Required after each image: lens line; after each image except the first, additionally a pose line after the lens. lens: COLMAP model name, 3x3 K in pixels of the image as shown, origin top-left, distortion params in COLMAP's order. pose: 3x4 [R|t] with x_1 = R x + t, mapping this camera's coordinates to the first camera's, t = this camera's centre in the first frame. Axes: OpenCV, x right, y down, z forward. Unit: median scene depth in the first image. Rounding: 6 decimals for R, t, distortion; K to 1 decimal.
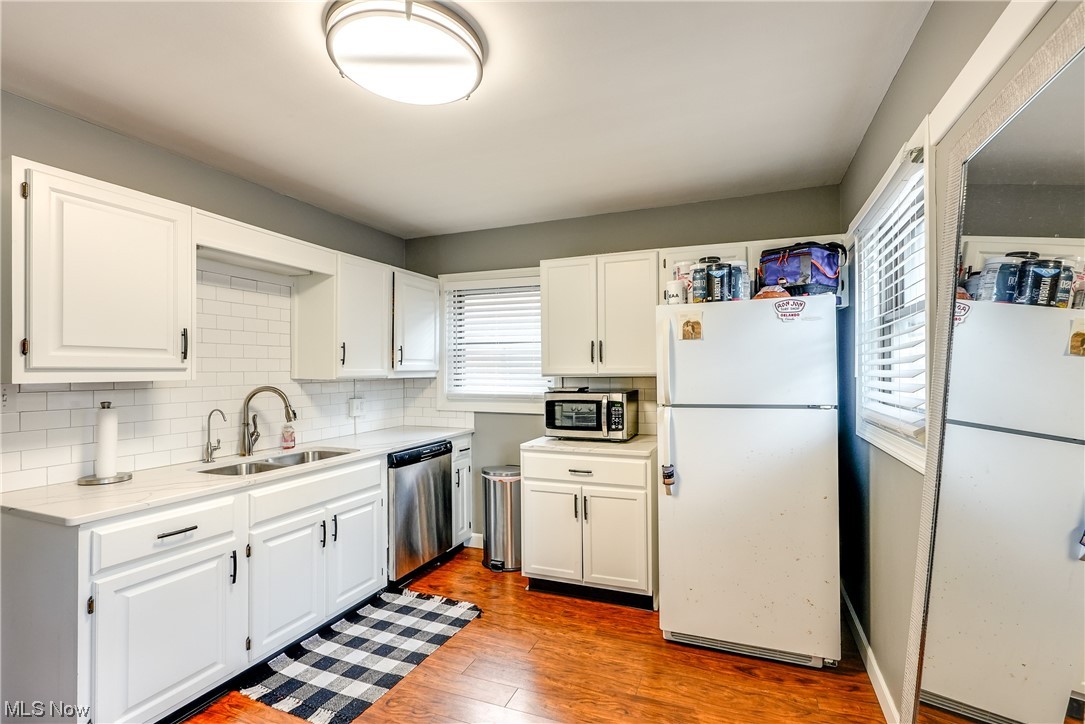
lens RADIAL K [[500.8, 0, 569.4], [0, 500.8, 370.3], [0, 0, 1]] dist [-0.015973, 0.007256]
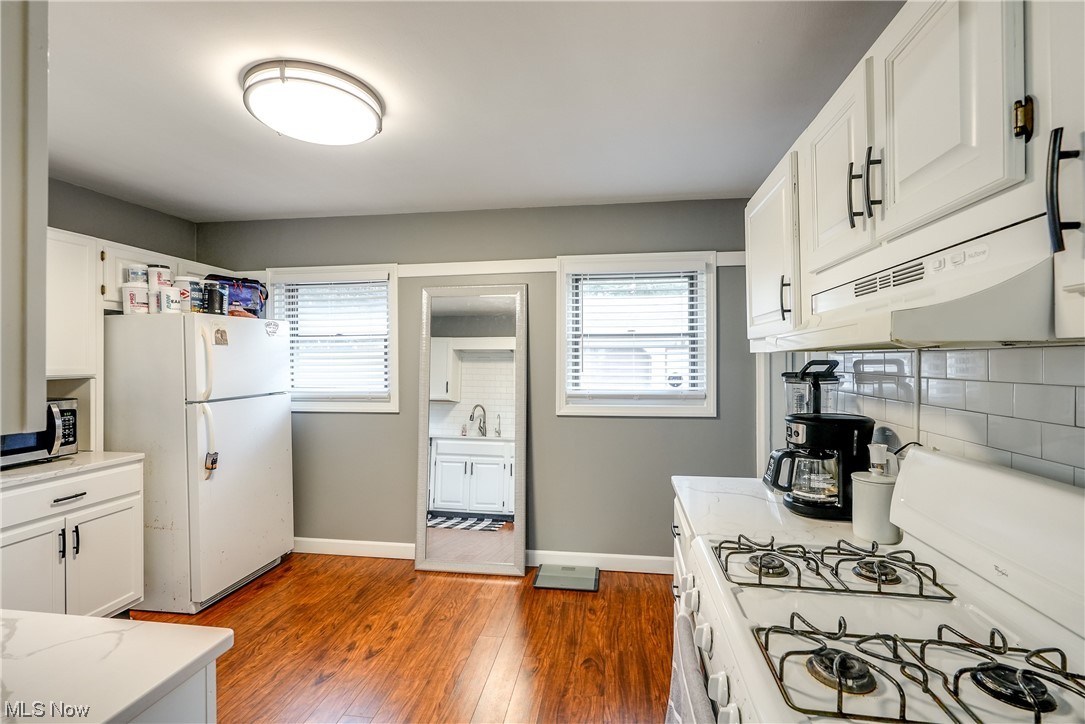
lens RADIAL K [[496.7, 0, 563.2], [0, 496.7, 361.4], [0, 0, 1]] dist [-0.018796, 0.009132]
pose [[-0.249562, 0.003328, 0.968353, -1.056314], [0.004040, 0.999989, -0.002396, -0.014765], [-0.968351, 0.003314, -0.249572, 0.472082]]
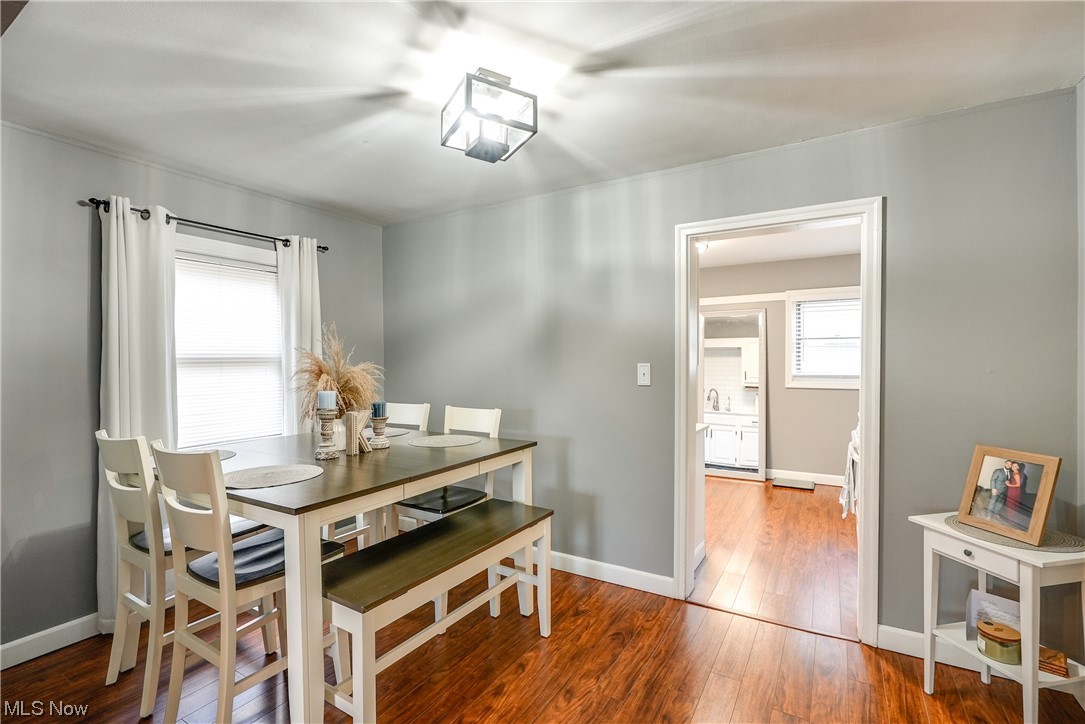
lens RADIAL K [[496.7, 0, 549.7], [0, 496.7, 361.1], [0, 0, 1]] dist [-0.018796, 0.009132]
pose [[0.157939, 0.000139, 0.987449, -2.068805], [0.004981, 0.999987, -0.000937, 0.006124], [-0.987436, 0.005067, 0.157937, 0.835527]]
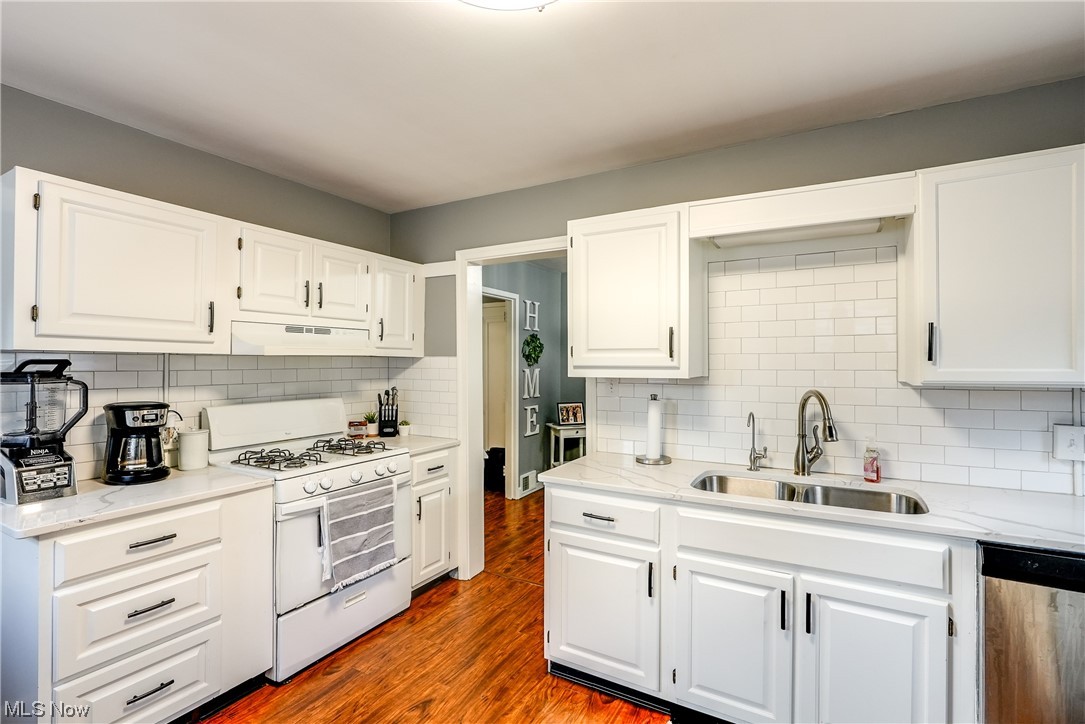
lens RADIAL K [[500.8, 0, 523.2], [0, 500.8, 360.2], [0, 0, 1]] dist [-0.015973, 0.007256]
pose [[-0.175298, 0.001486, -0.984514, 0.235605], [0.001181, 0.999998, 0.001299, -0.015950], [0.984515, -0.000935, -0.175299, 0.744497]]
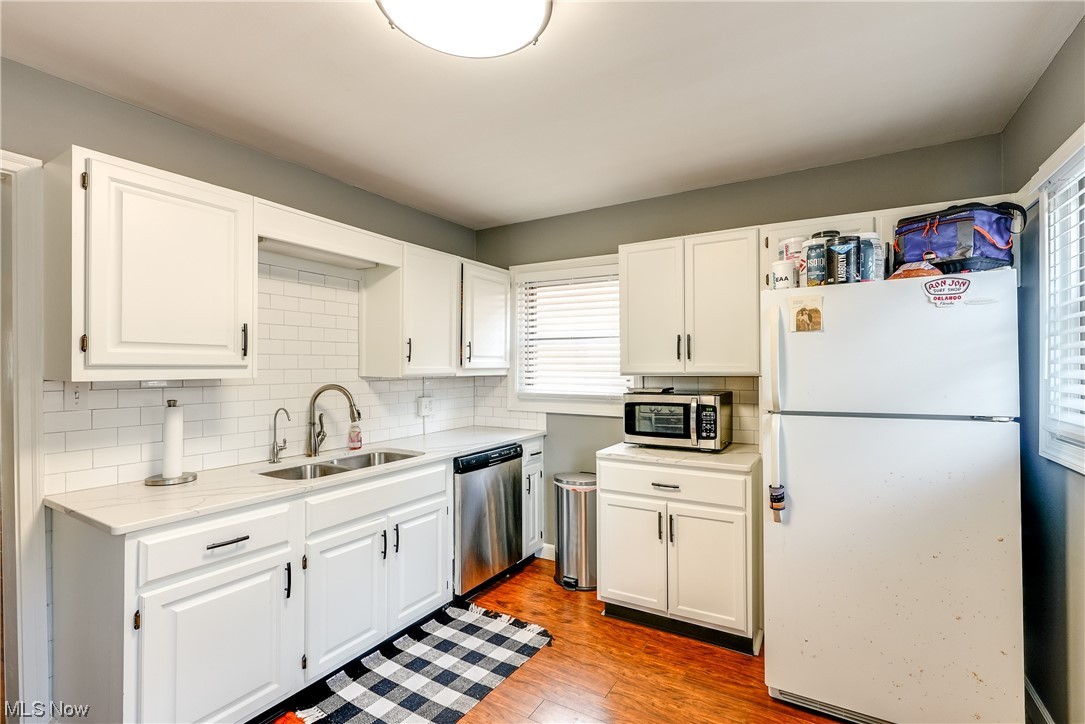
lens RADIAL K [[496.7, 0, 562.6], [0, 496.7, 366.2], [0, 0, 1]] dist [-0.018796, 0.009132]
pose [[0.987077, 0.002316, -0.160228, -0.018509], [-0.002705, 0.999994, -0.002211, -0.002242], [0.160222, 0.002616, 0.987078, 0.139724]]
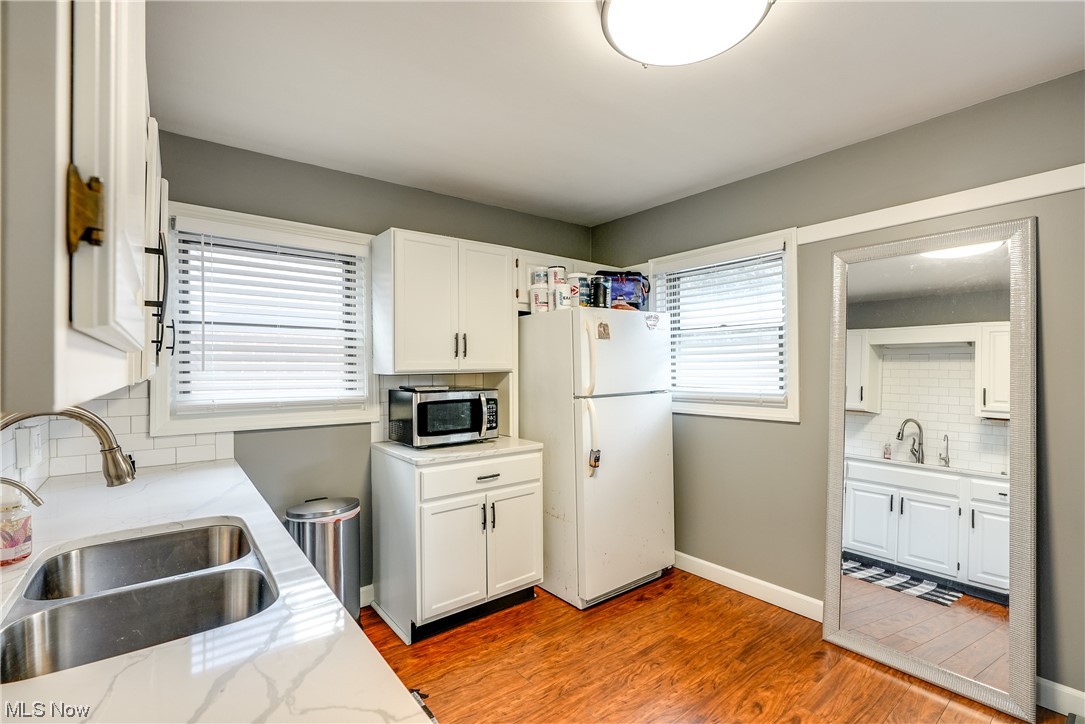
lens RADIAL K [[496.7, 0, 541.2], [0, 496.7, 366.7], [0, 0, 1]] dist [-0.018796, 0.009132]
pose [[0.508956, 0.003056, 0.860787, -0.783928], [0.004118, 0.999974, -0.005985, 0.008805], [-0.860783, 0.006591, 0.508930, 0.508943]]
